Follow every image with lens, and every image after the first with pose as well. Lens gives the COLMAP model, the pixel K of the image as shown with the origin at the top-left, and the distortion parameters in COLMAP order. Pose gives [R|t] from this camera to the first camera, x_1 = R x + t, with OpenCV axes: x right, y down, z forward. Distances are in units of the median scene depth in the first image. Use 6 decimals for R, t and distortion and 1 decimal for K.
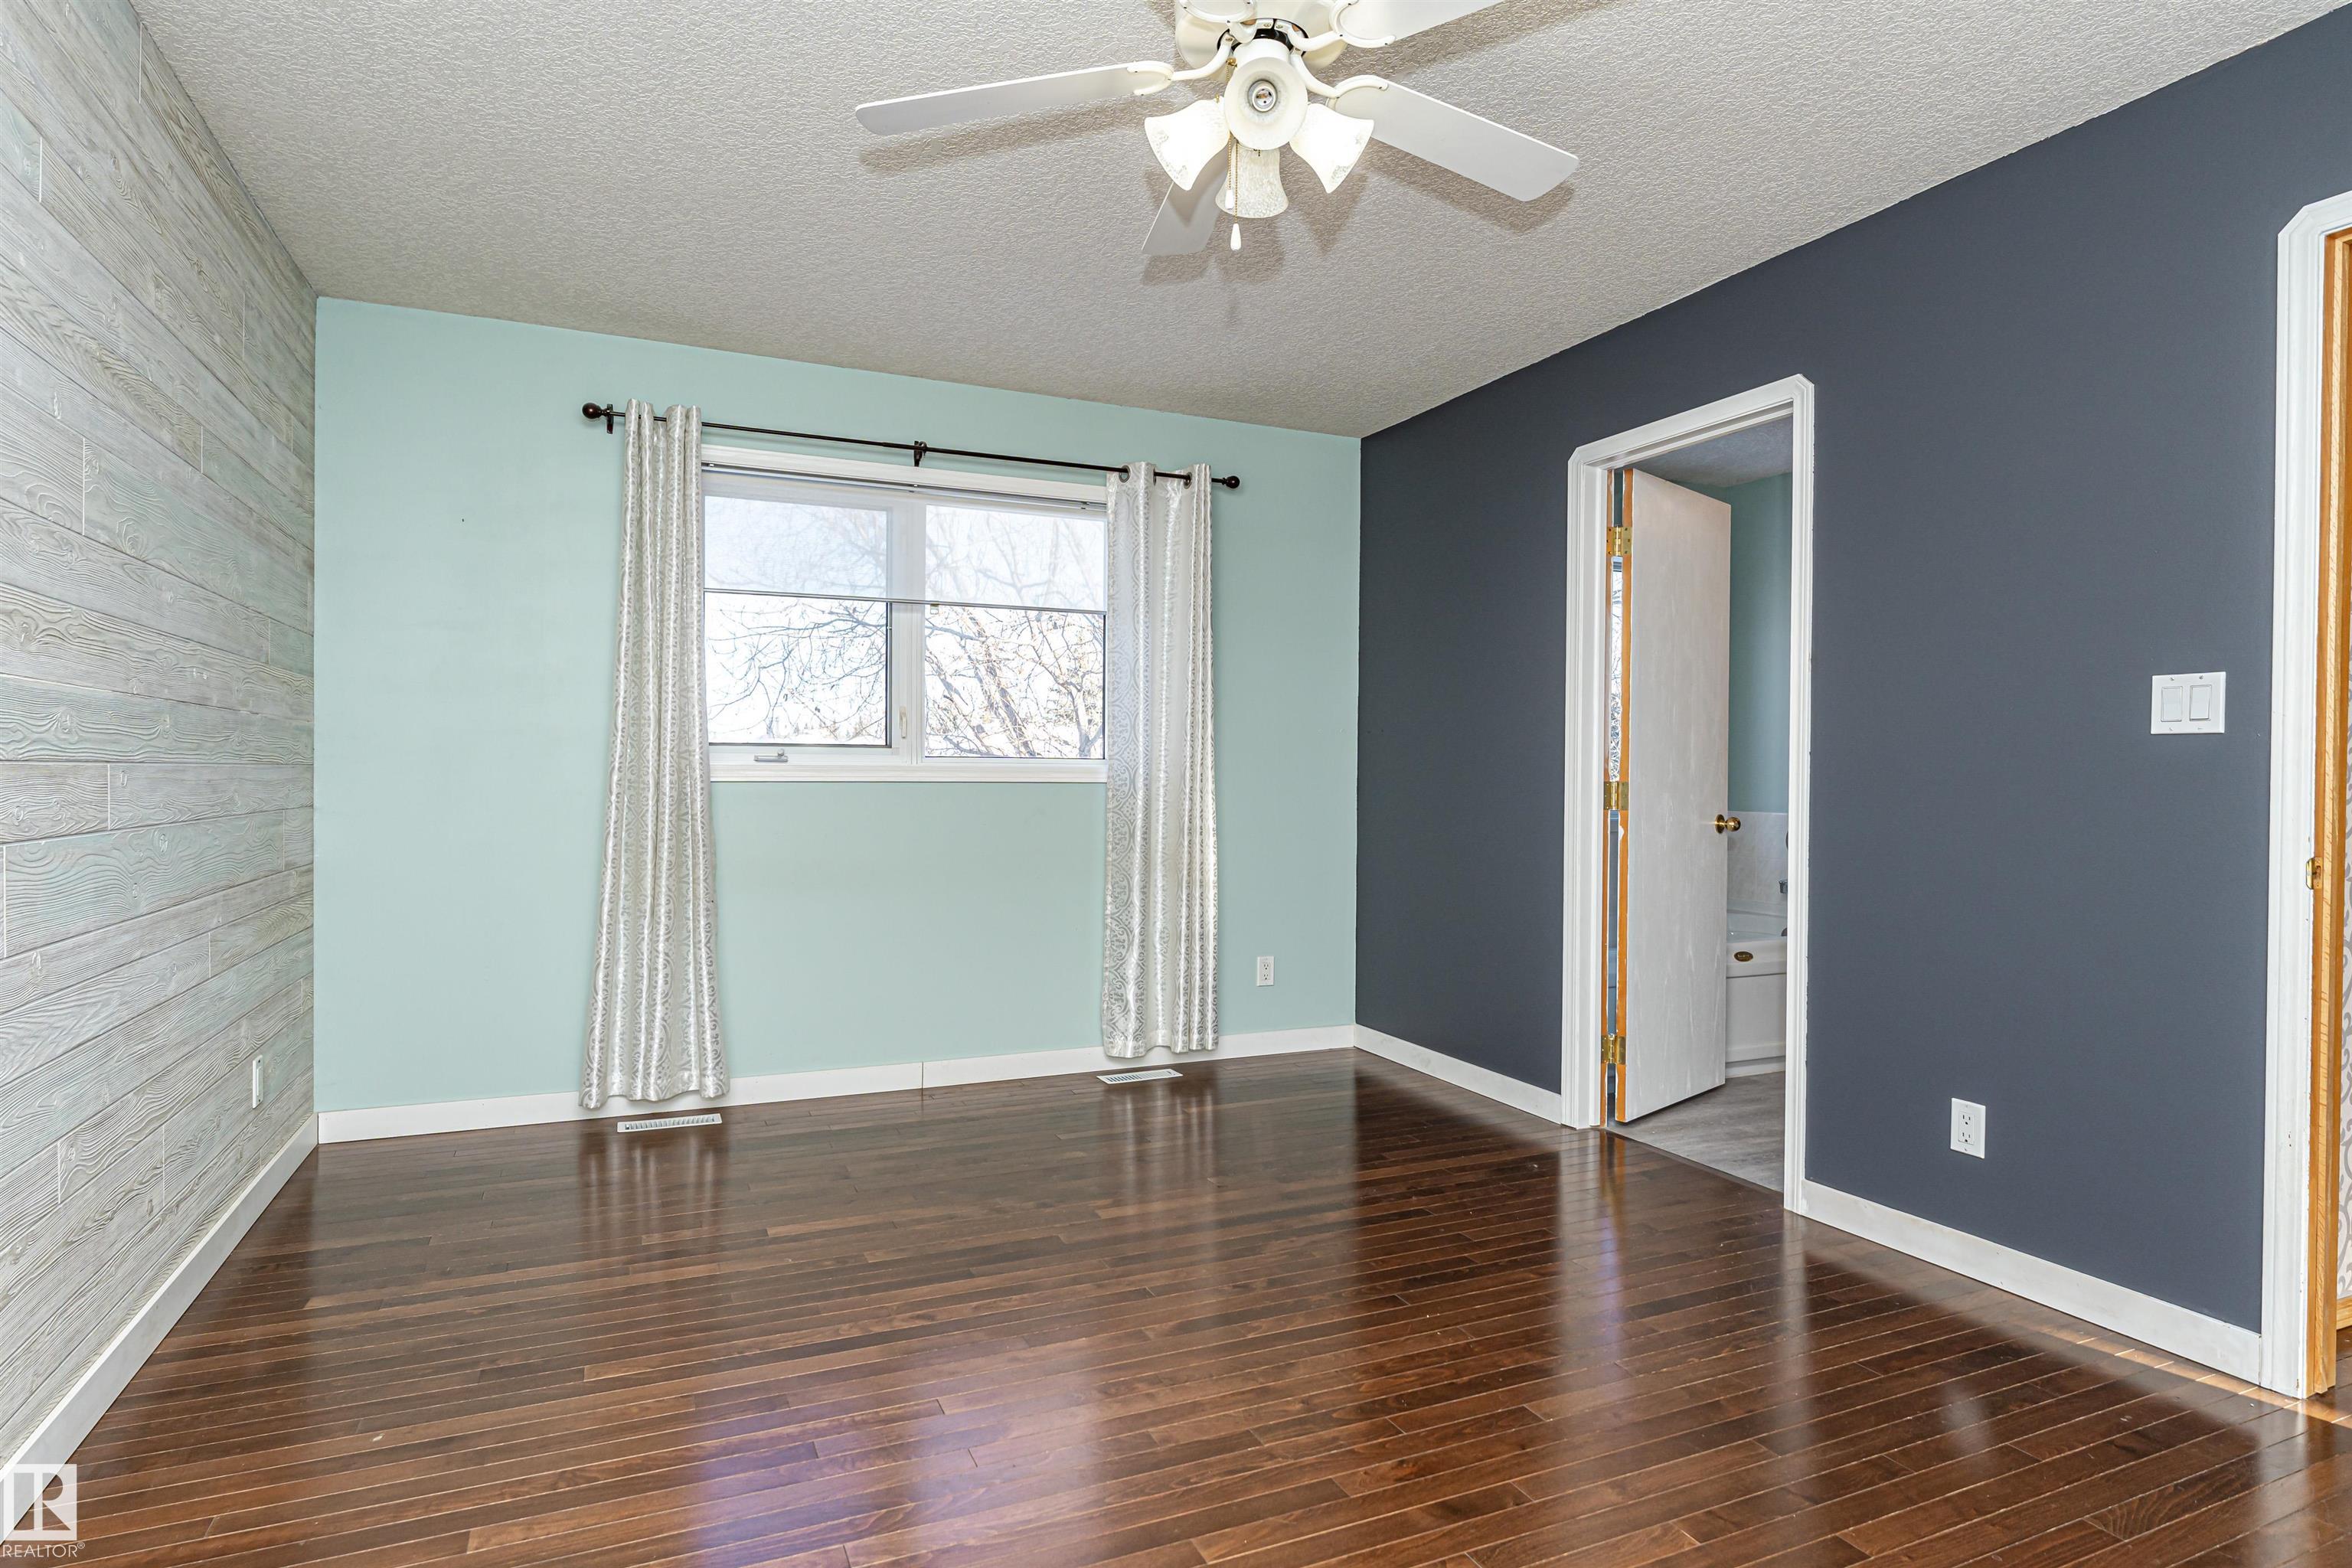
lens RADIAL K [[1219.1, 0, 1140.6], [0, 1219.1, 781.5], [0, 0, 1]] dist [-0.002148, -0.000997]
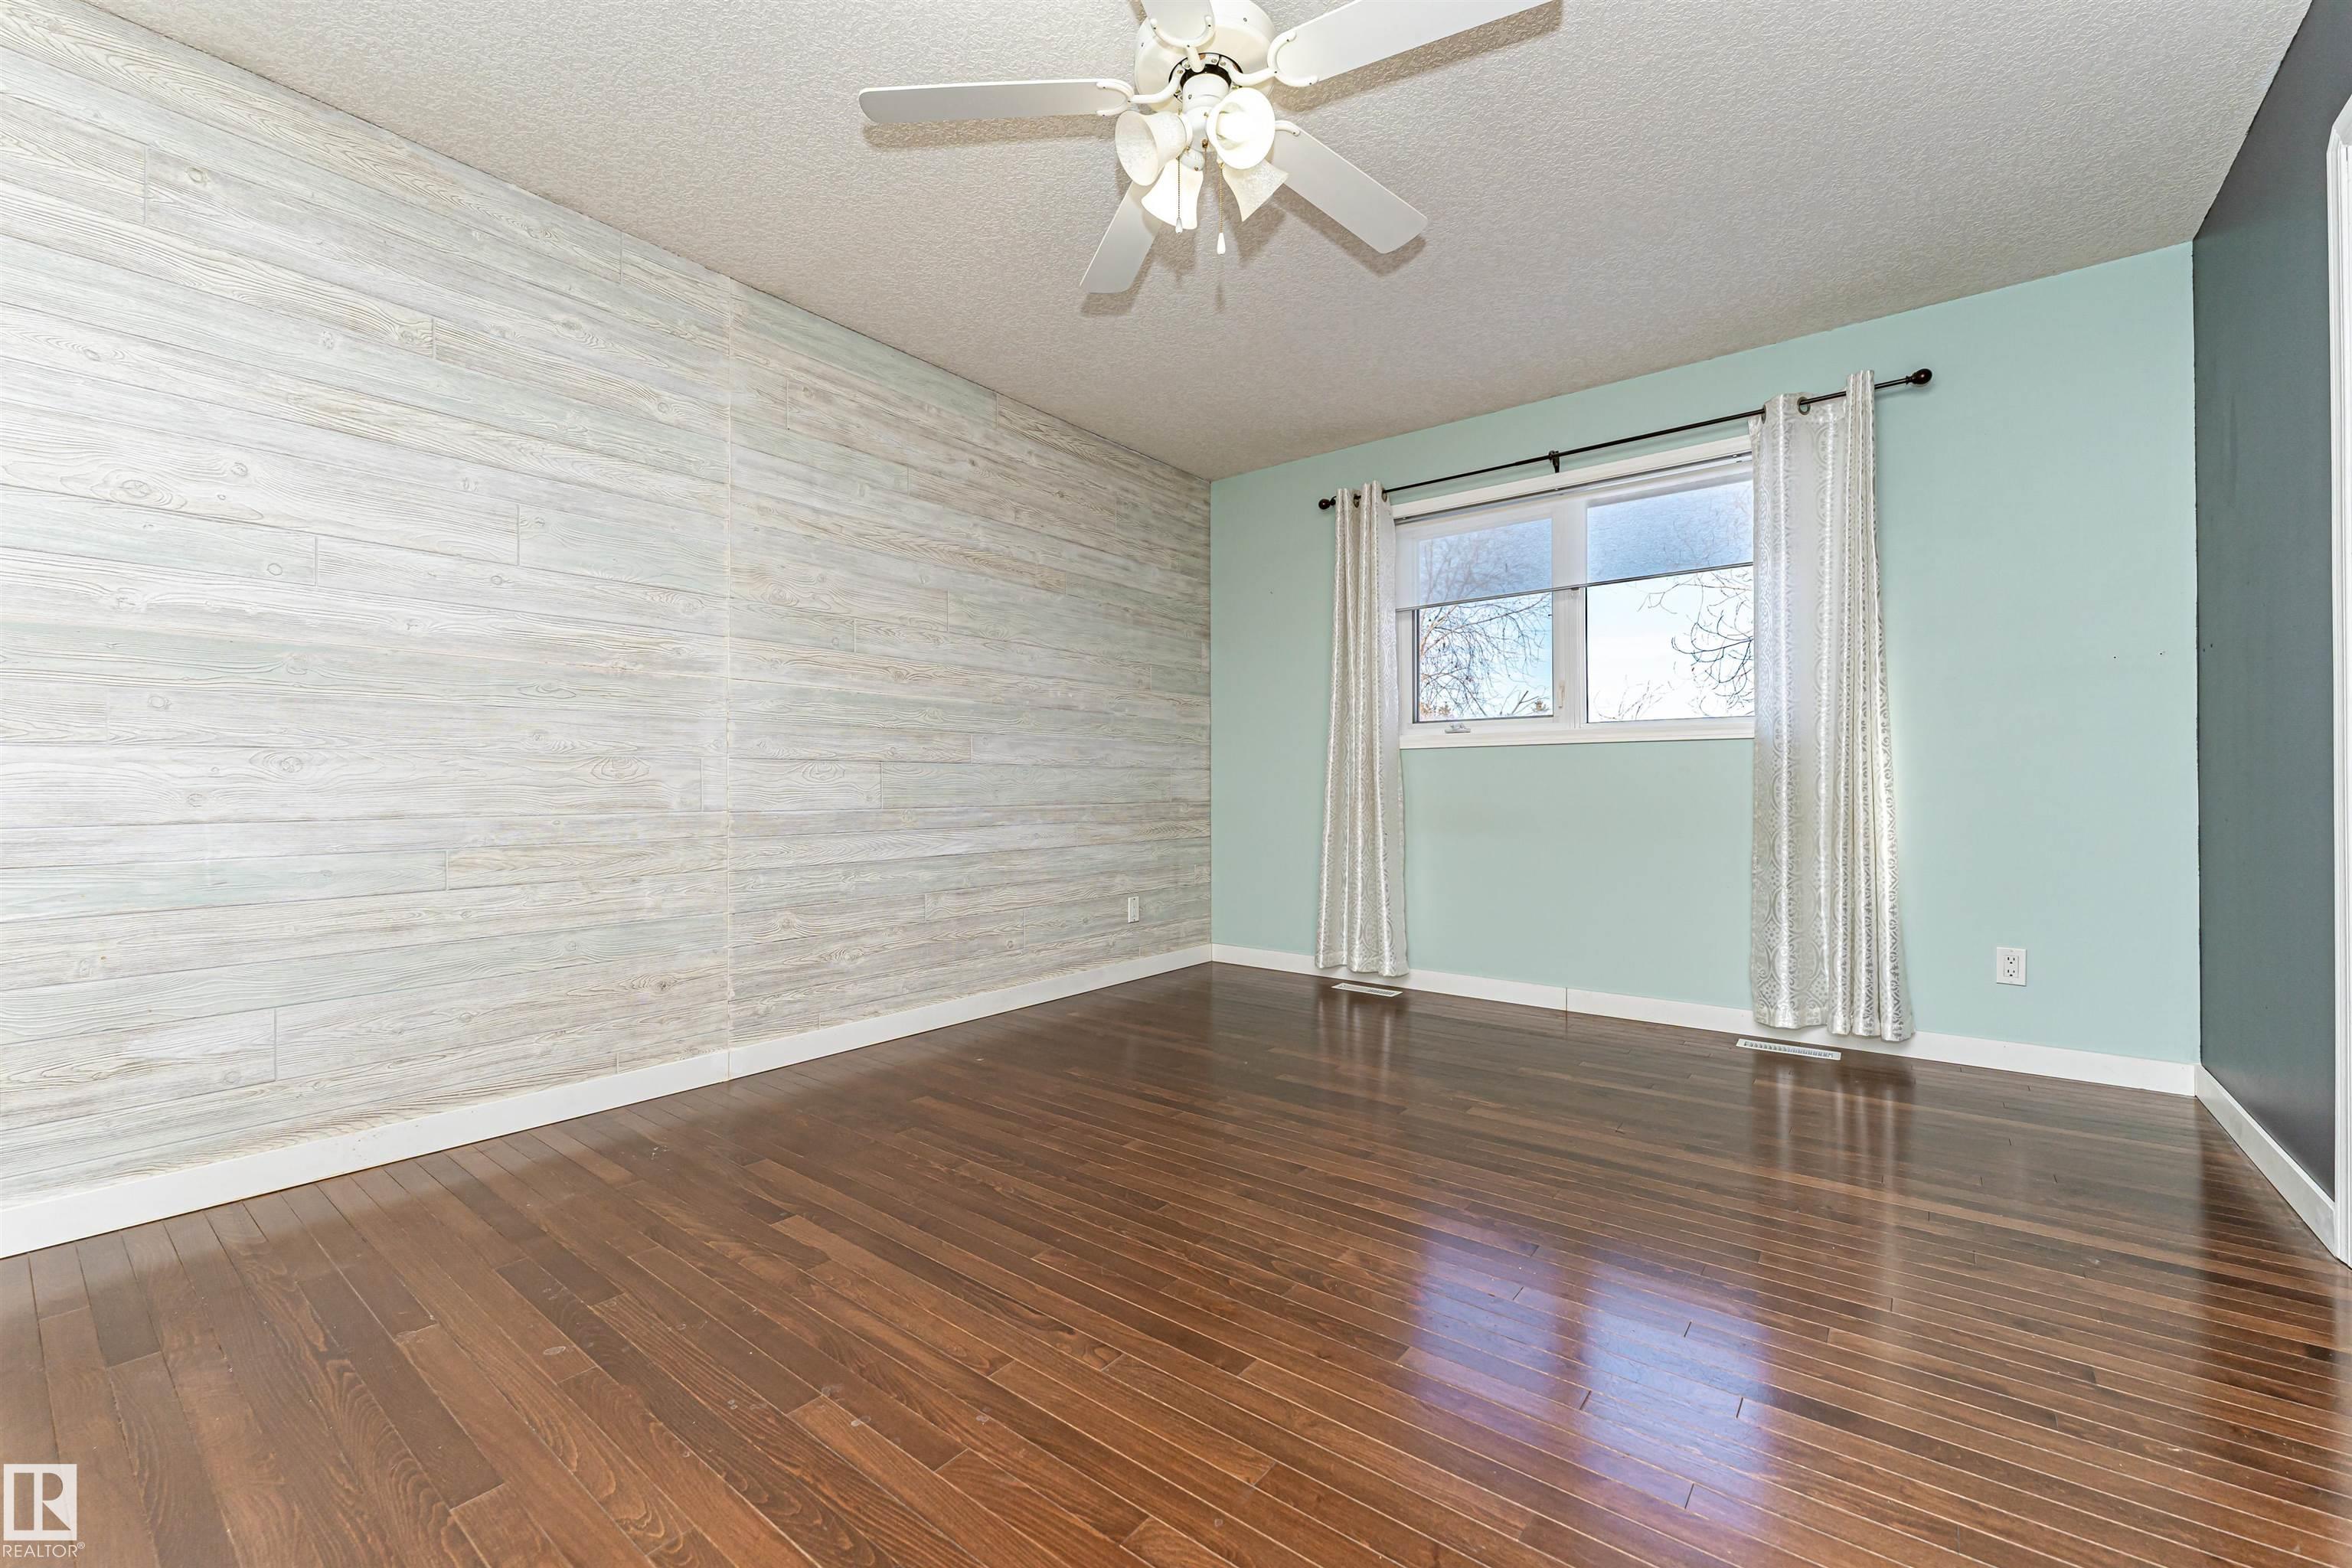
lens RADIAL K [[936.8, 0, 1178.4], [0, 936.8, 782.1], [0, 0, 1]] dist [-0.001091, -0.000068]
pose [[0.481655, -0.007461, -0.876329, 0.532963], [-0.003699, 0.999938, -0.010546, 0.058028], [0.876353, 0.008321, 0.481597, 0.324056]]
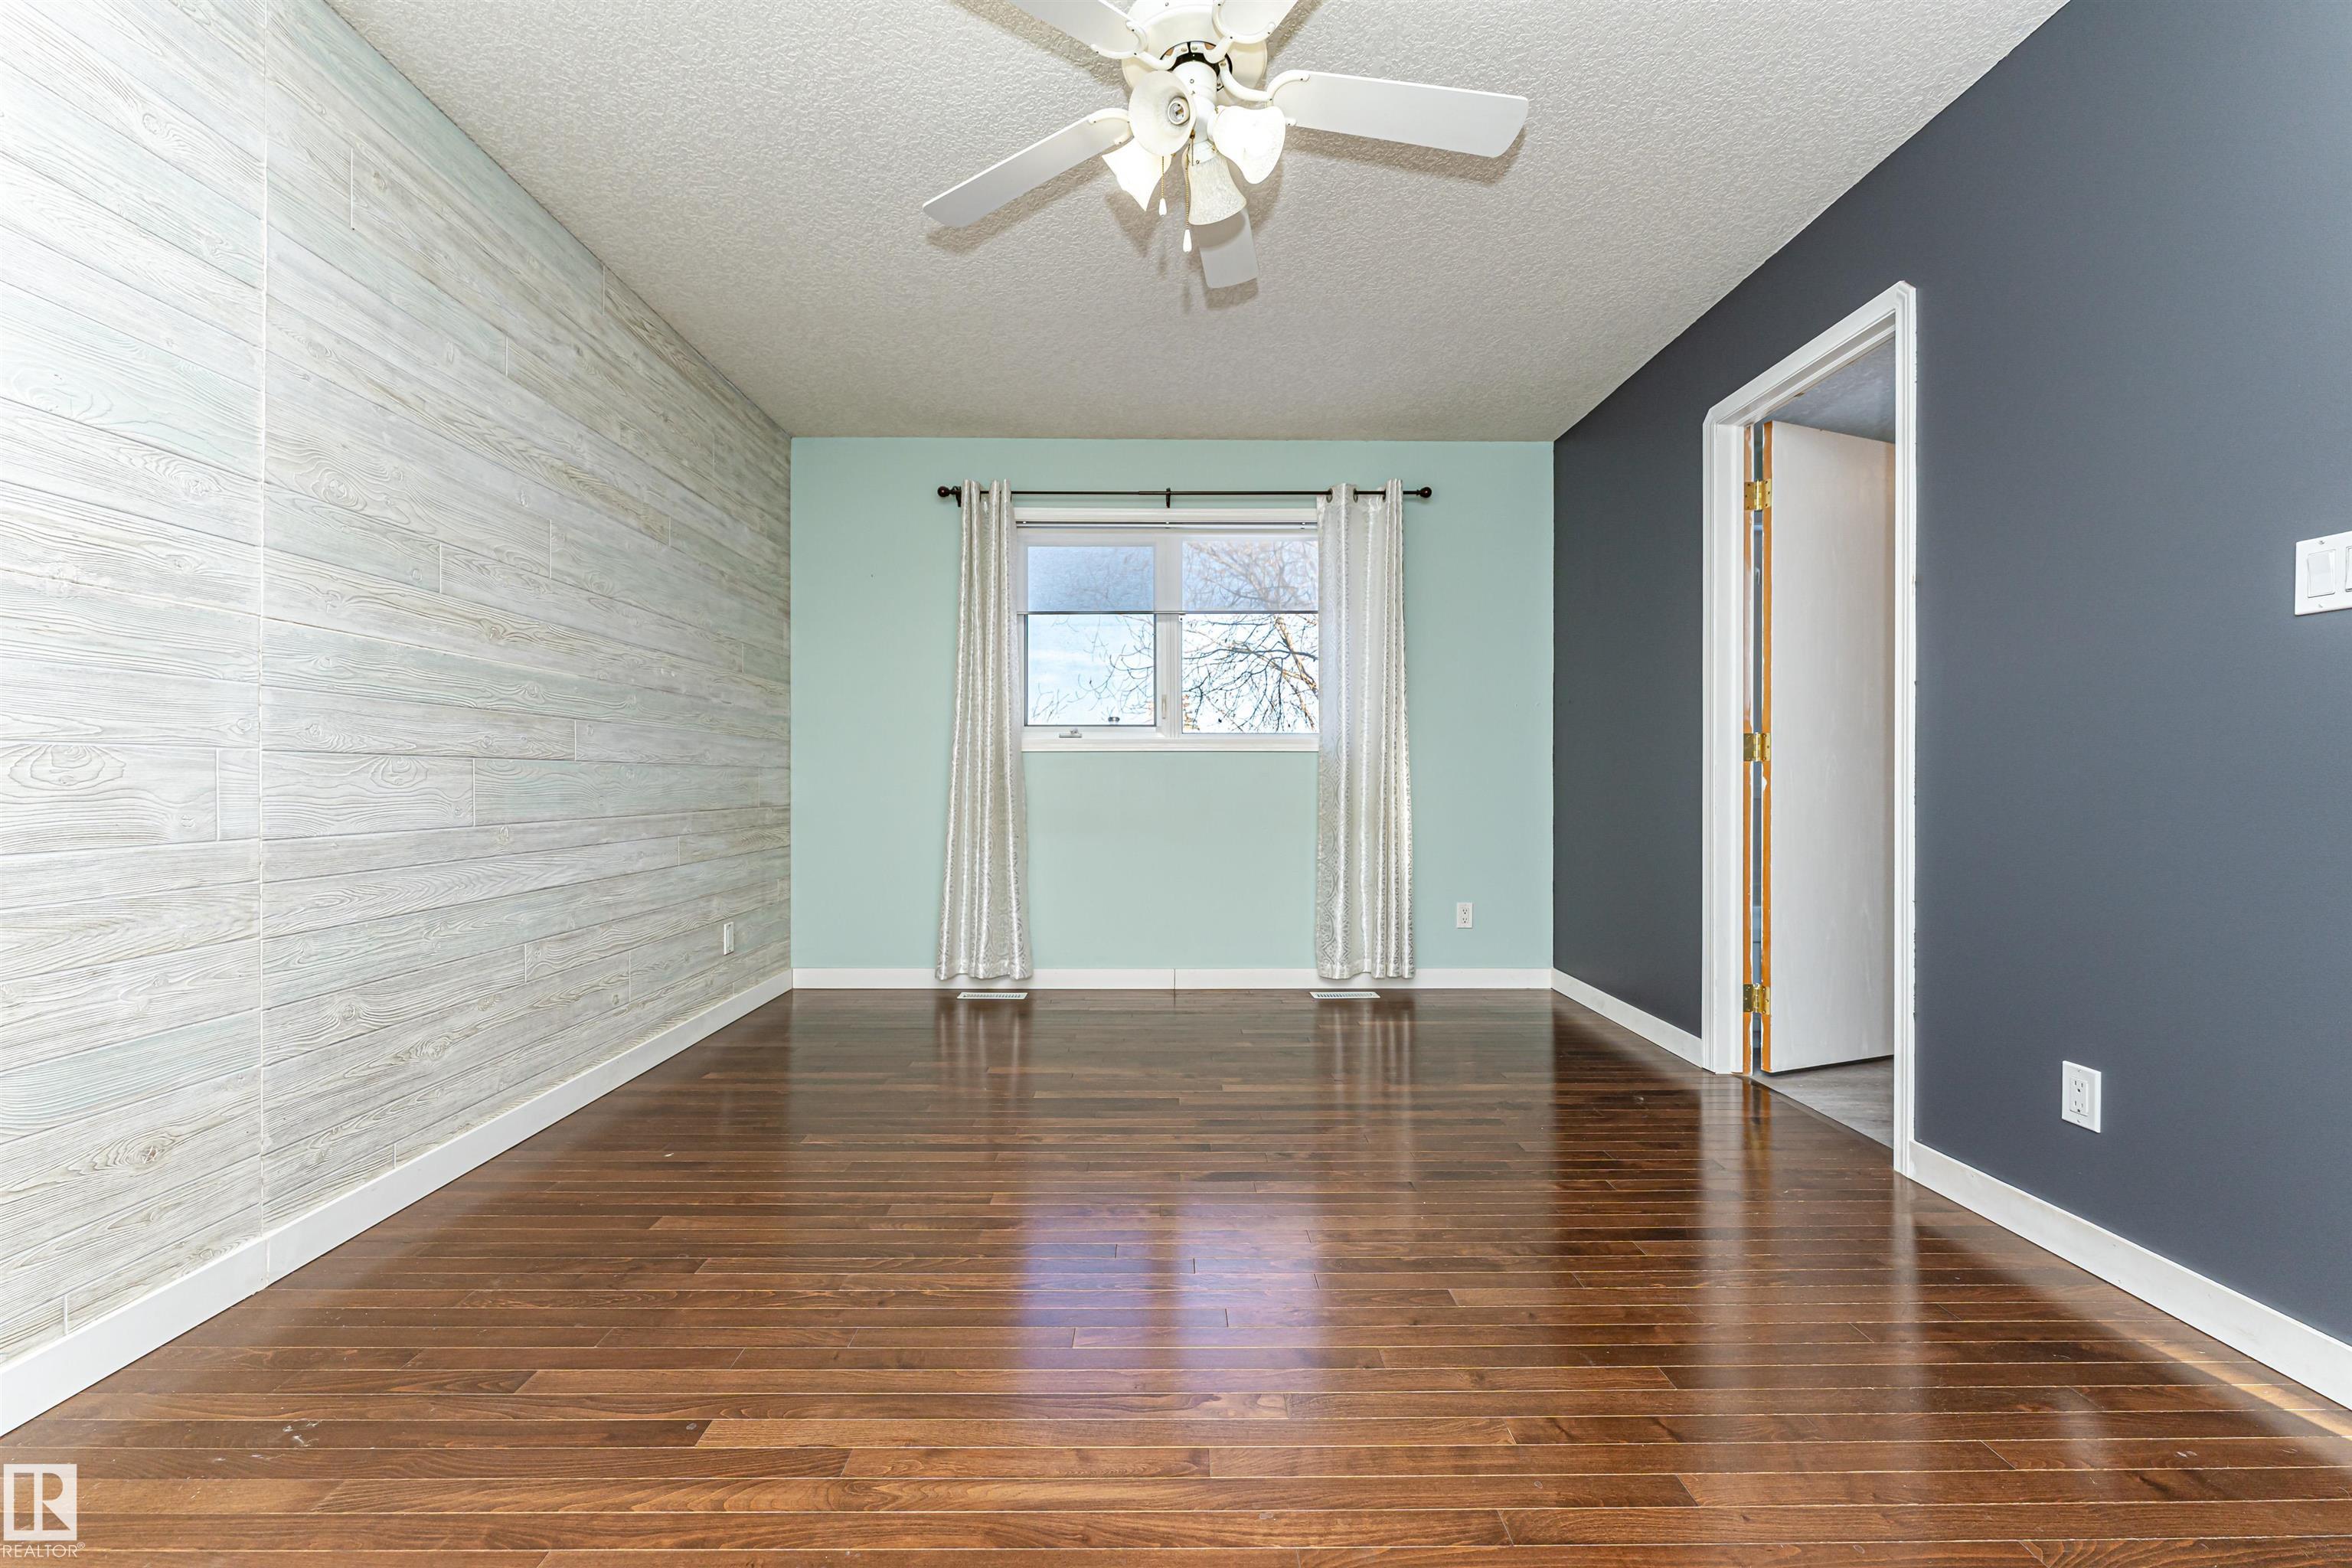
lens RADIAL K [[942.5, 0, 1160.5], [0, 942.5, 779.2], [0, 0, 1]] dist [-0.000236, -0.001181]
pose [[0.922567, -0.000098, -0.385838, 0.234051], [-0.003838, 0.999948, -0.009430, 0.047547], [0.385818, 0.010181, 0.922519, 0.088414]]
